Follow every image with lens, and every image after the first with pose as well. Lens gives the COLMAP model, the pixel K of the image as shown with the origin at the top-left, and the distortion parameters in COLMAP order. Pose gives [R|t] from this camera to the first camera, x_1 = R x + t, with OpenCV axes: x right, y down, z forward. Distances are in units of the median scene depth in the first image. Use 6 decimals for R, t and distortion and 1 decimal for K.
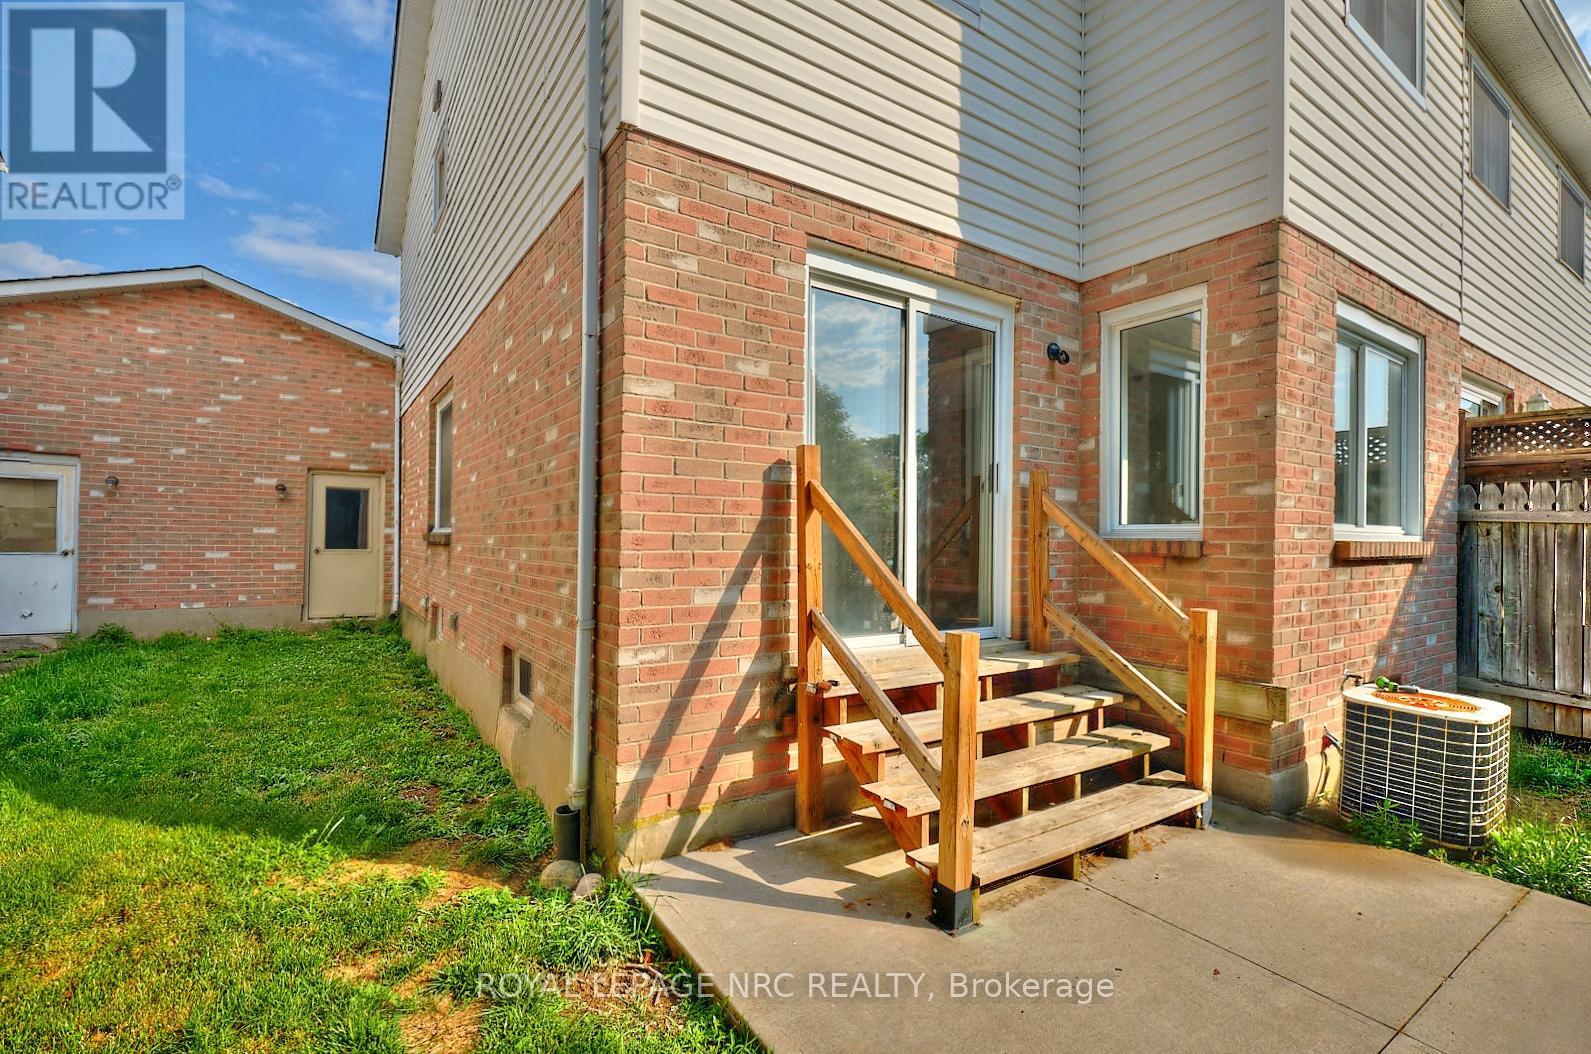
lens RADIAL K [[712.3, 0, 796.1], [0, 712.3, 534.1], [0, 0, 1]] dist [0.000510, 0.000021]
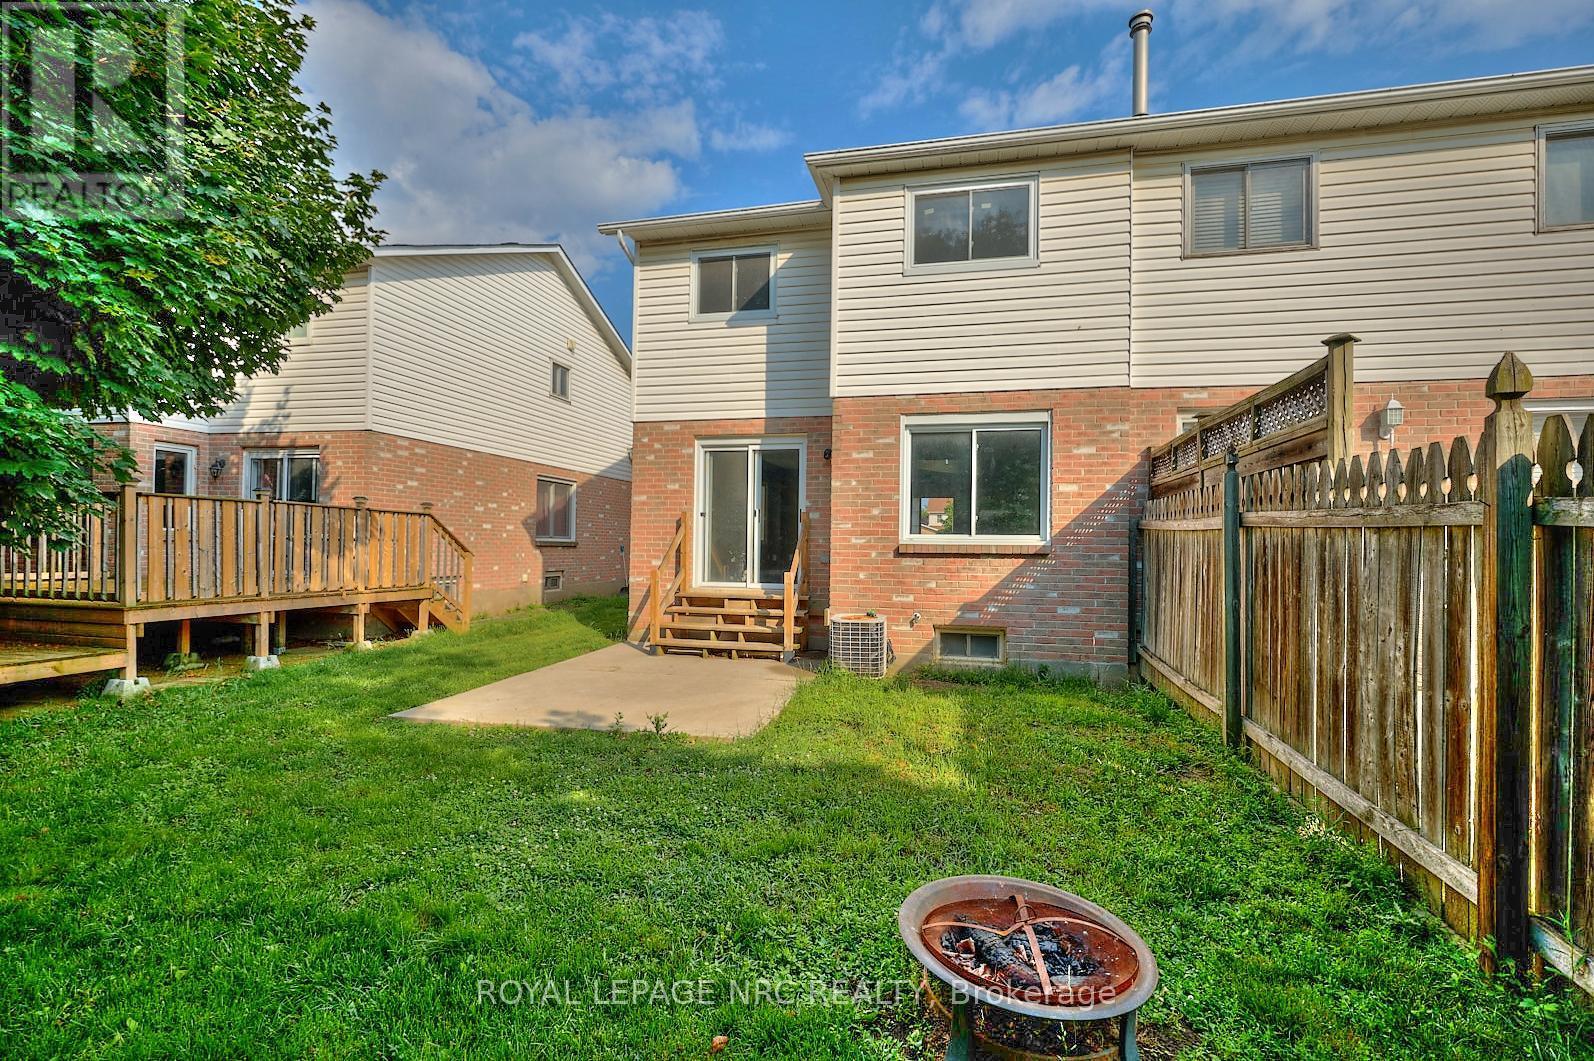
lens RADIAL K [[713.6, 0, 798.3], [0, 713.6, 538.9], [0, 0, 1]] dist [0.000510, 0.000021]
pose [[0.676877, -0.010834, -0.736016, 2.065470], [0.000315, 0.999896, -0.014428, 0.024599], [0.736096, 0.009534, 0.676810, -0.524914]]
